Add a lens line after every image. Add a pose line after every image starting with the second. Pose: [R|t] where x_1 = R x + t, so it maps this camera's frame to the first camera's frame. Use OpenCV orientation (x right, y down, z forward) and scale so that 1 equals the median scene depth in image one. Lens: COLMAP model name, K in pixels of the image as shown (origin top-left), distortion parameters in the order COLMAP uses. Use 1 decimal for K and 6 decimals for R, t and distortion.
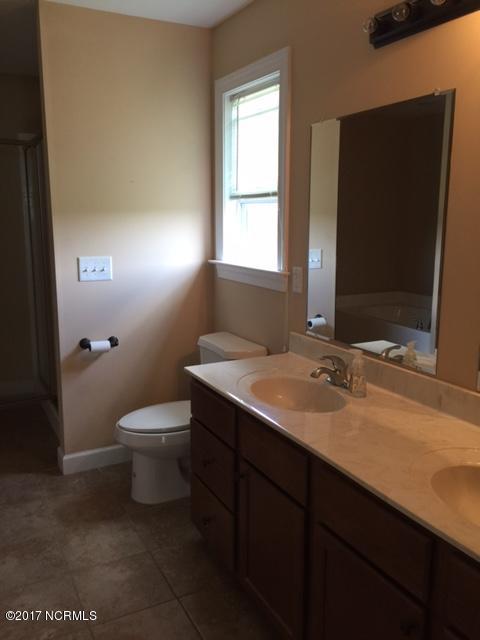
lens RADIAL K [[545.7, 0, 241.3], [0, 545.7, 314.9], [0, 0, 1]] dist [0.071311, -0.088151]
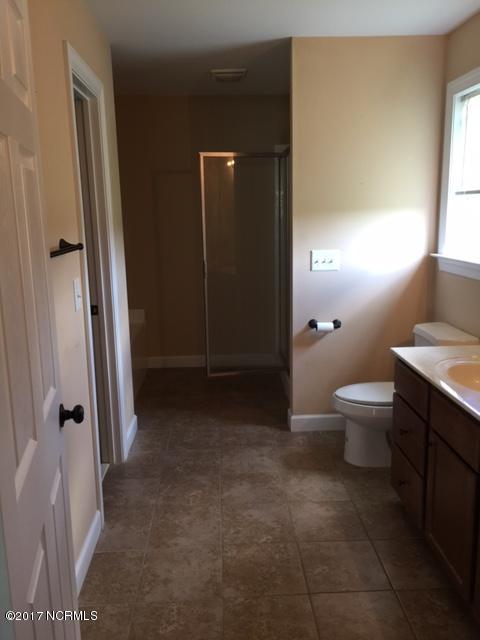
lens RADIAL K [[545.7, 0, 239.8], [0, 545.7, 319.9], [0, 0, 1]] dist [0.071311, -0.088151]
pose [[0.899631, 0.063511, -0.432006, 0.085340], [-0.054785, 0.997965, 0.032629, 0.014779], [0.433200, -0.005687, 0.901280, -0.136198]]
